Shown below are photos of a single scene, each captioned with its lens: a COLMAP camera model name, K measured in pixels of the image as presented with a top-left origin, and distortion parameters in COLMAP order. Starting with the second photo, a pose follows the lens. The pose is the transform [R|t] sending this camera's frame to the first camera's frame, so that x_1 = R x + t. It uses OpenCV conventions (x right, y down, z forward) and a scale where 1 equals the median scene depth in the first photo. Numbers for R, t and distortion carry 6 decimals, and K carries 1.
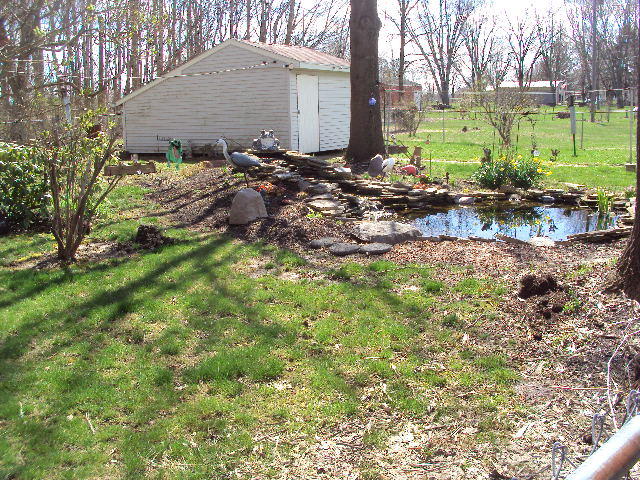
lens RADIAL K [[663.0, 0, 320.0], [0, 663.0, 240.0], [0, 0, 1]] dist [-0.156760, 0.031822]
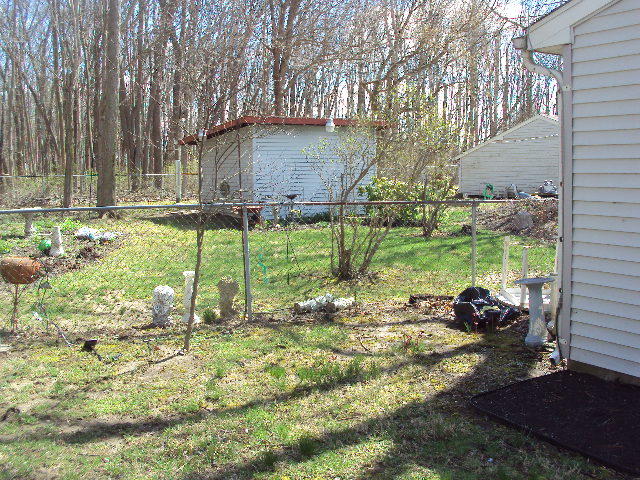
lens RADIAL K [[663.0, 0, 320.0], [0, 663.0, 240.0], [0, 0, 1]] dist [-0.156760, 0.031822]
pose [[0.878408, 0.060683, -0.474043, 0.192660], [-0.097081, 0.993882, -0.052666, 0.113612], [0.467947, 0.092283, 0.878925, -0.631075]]
